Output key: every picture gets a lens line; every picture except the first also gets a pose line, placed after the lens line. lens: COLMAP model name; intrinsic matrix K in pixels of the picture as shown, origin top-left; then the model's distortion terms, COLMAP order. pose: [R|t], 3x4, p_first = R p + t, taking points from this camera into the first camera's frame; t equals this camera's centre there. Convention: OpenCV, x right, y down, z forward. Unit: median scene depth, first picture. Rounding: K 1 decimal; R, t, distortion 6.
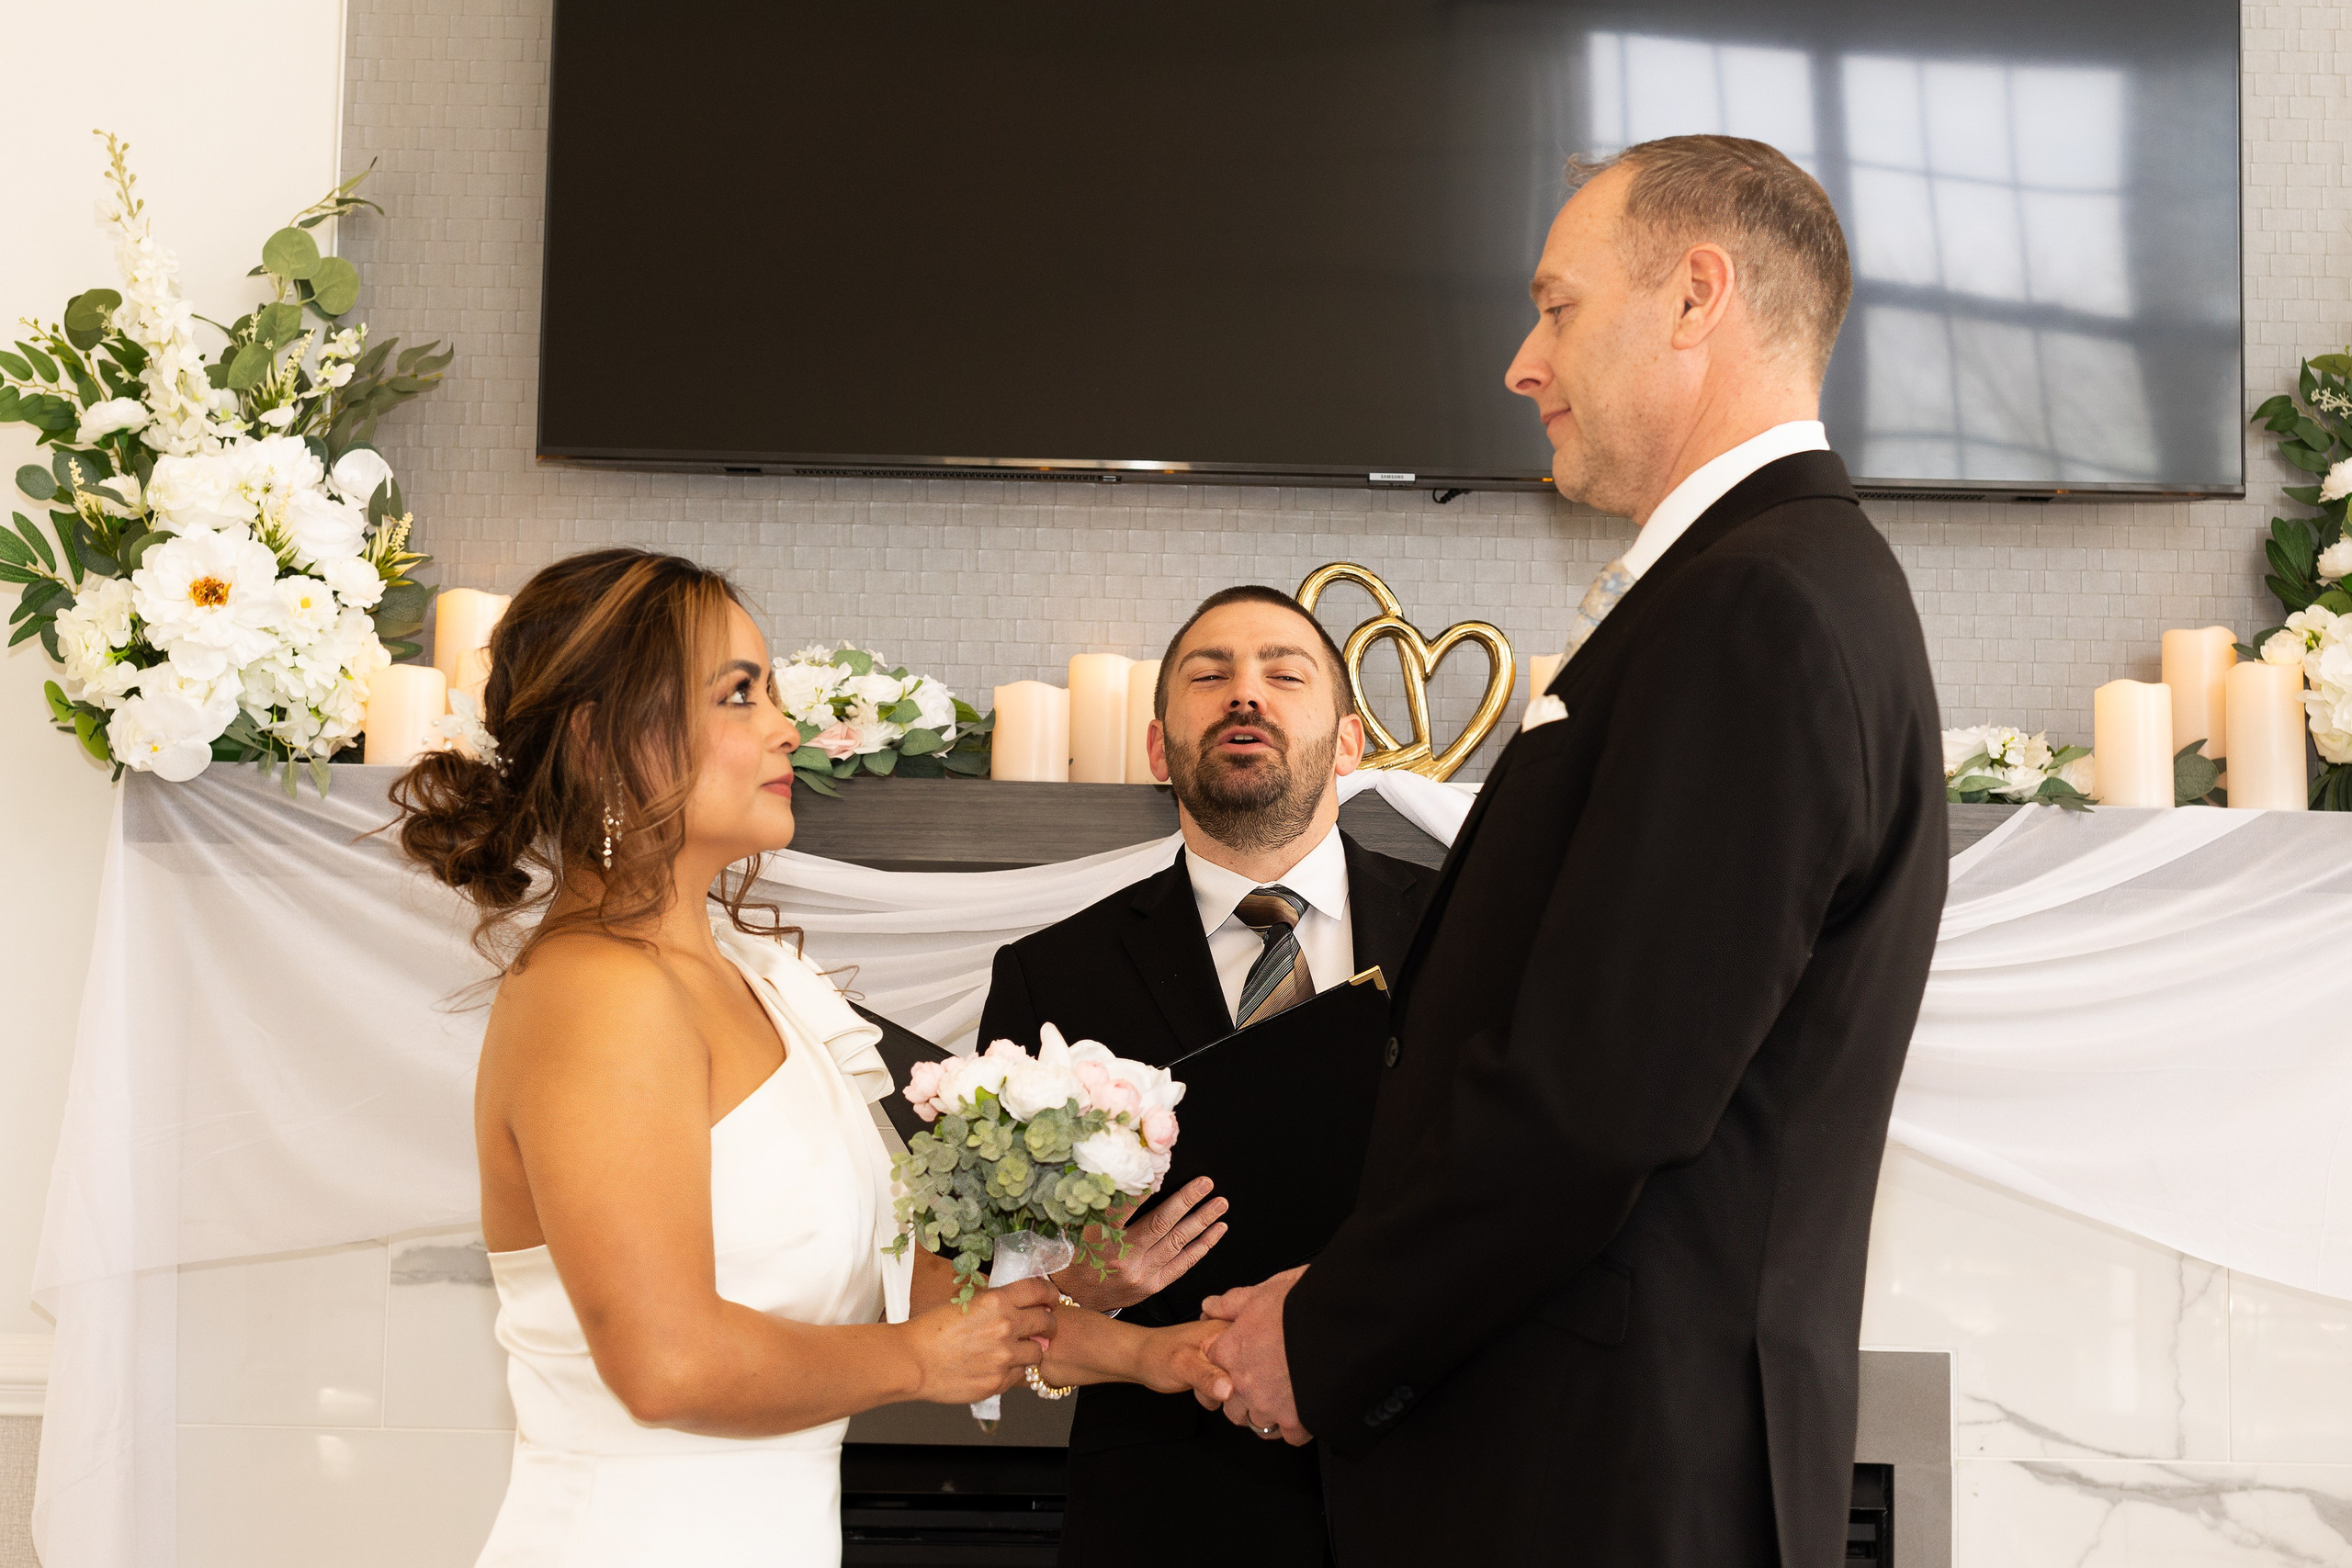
lens RADIAL K [[3817.4, 0, 1197.3], [0, 3817.4, 905.2], [0, 0, 1]] dist [0.010203, 0.000000]
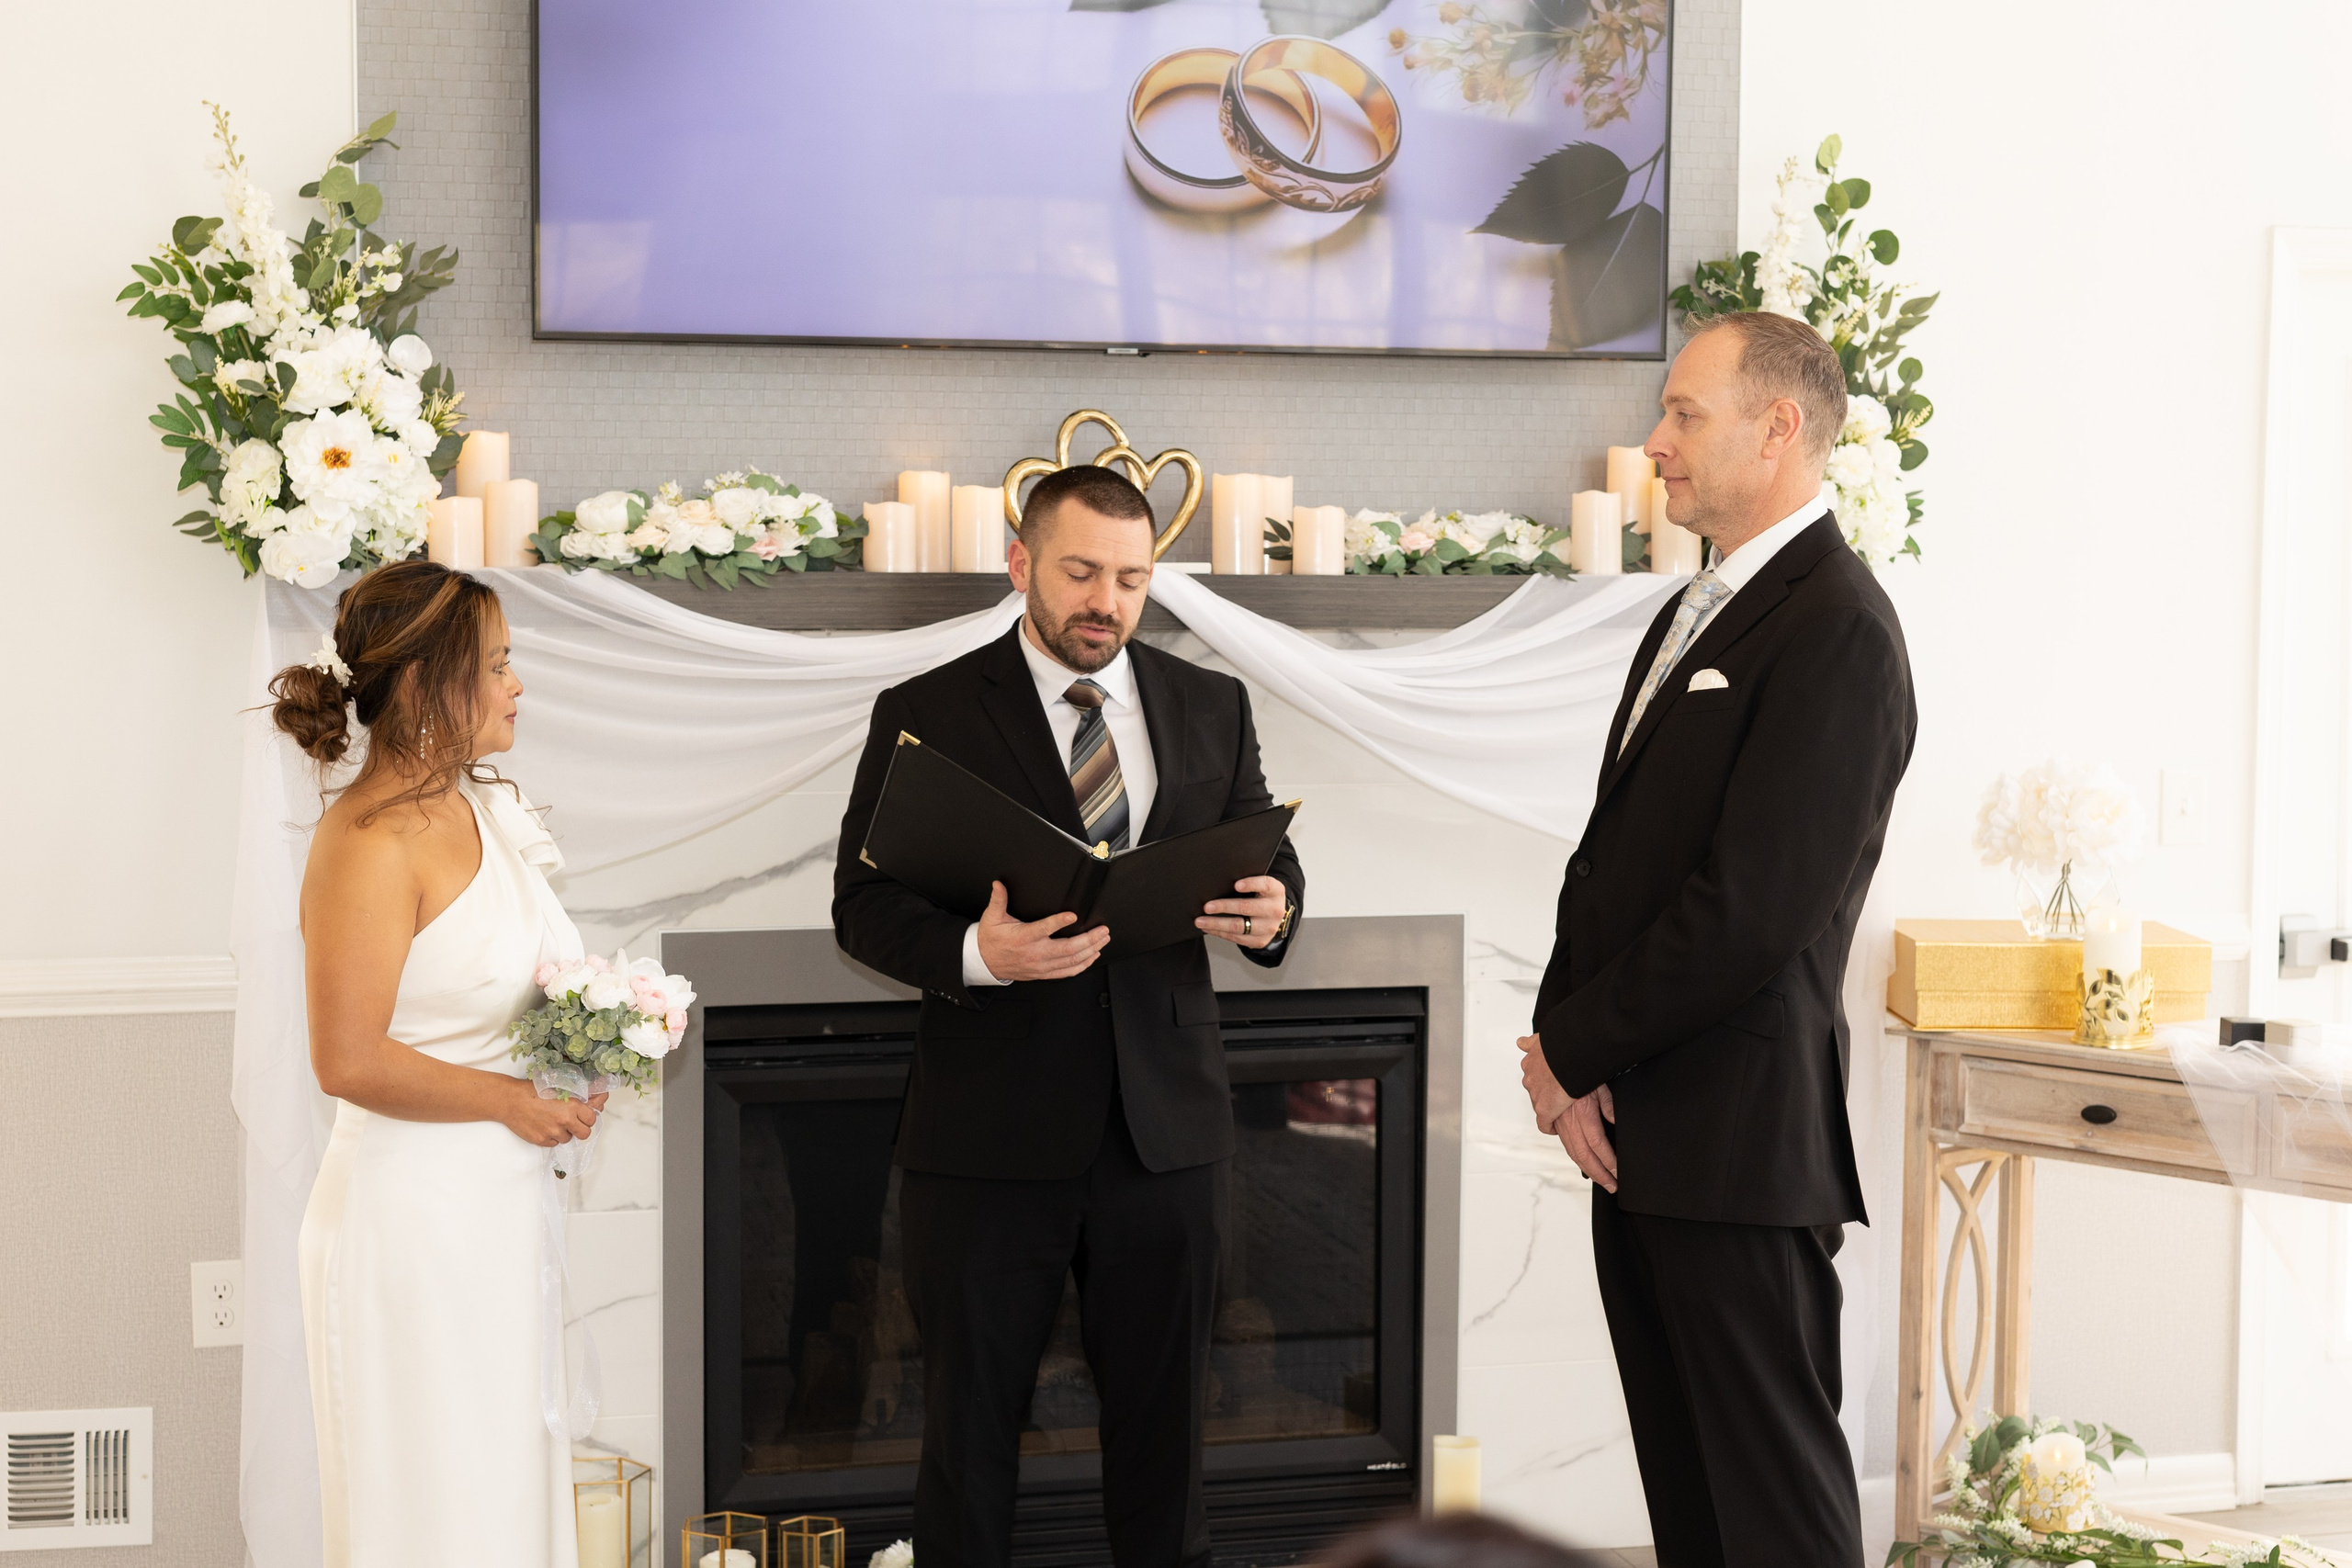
lens RADIAL K [[3494.4, 0, 1145.0], [0, 3494.4, 877.0], [0, 0, 1]] dist [0.007190, 0.000000]
pose [[0.973115, -0.039290, 0.226944, -0.255744], [-0.007632, 0.979300, 0.202268, -0.187058], [-0.230193, -0.198562, 0.952672, -0.328737]]
